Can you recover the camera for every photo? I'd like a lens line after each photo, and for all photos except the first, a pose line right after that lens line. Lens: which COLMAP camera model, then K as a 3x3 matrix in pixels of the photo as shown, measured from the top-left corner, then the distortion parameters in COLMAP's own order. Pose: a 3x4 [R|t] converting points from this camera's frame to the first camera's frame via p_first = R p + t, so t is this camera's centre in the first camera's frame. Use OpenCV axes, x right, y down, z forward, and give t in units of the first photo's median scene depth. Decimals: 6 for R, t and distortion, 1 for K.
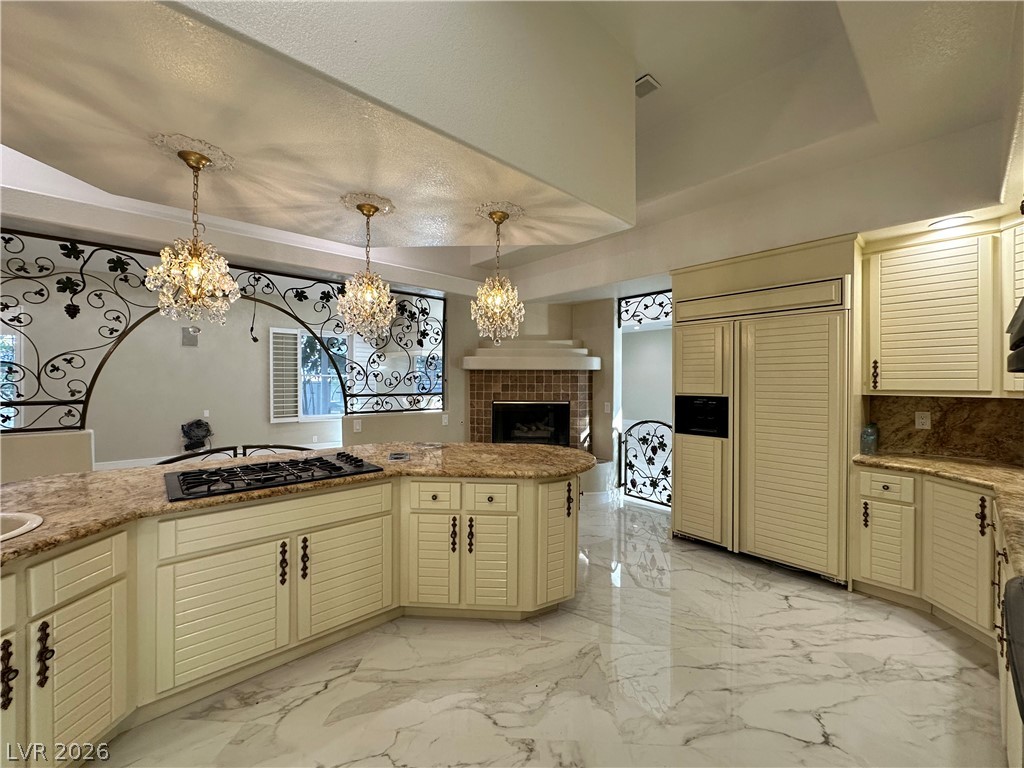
lens RADIAL K [[407.4, 0, 512.2], [0, 407.4, 382.9], [0, 0, 1]] dist [-0.005762, 0.001983]
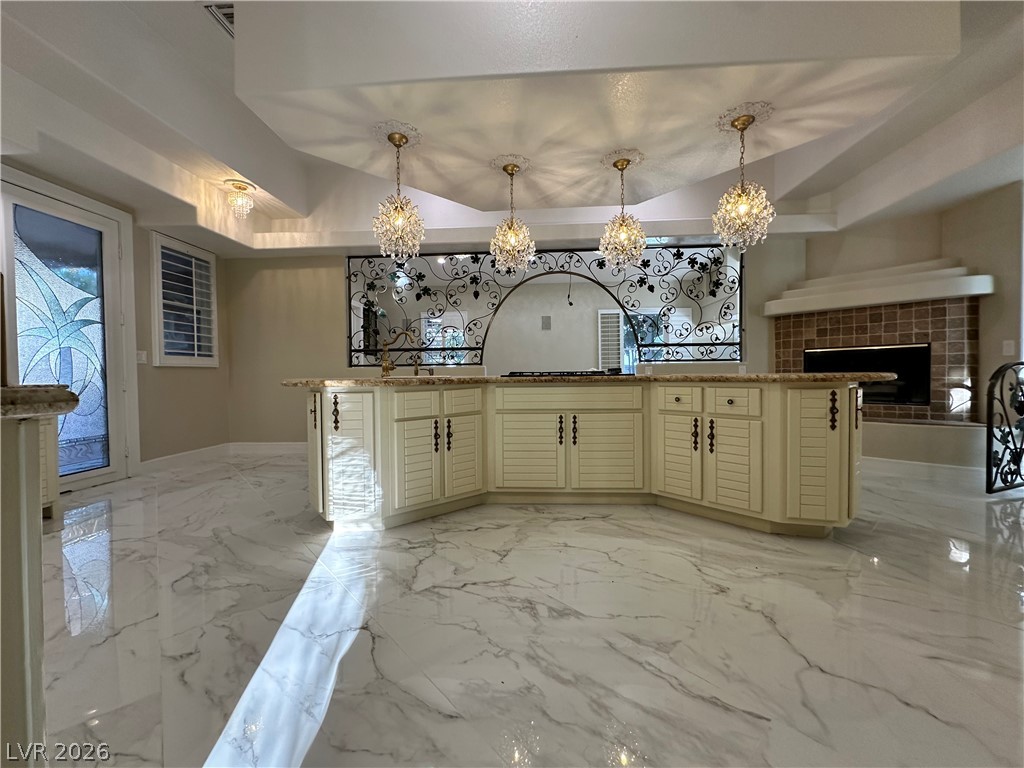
lens RADIAL K [[407.4, 0, 513.4], [0, 407.4, 382.9], [0, 0, 1]] dist [-0.005762, 0.001983]
pose [[0.702851, -0.001074, -0.711337, 0.228176], [0.011737, 0.999880, 0.010087, 0.172478], [0.711241, -0.015439, 0.702779, -0.086498]]
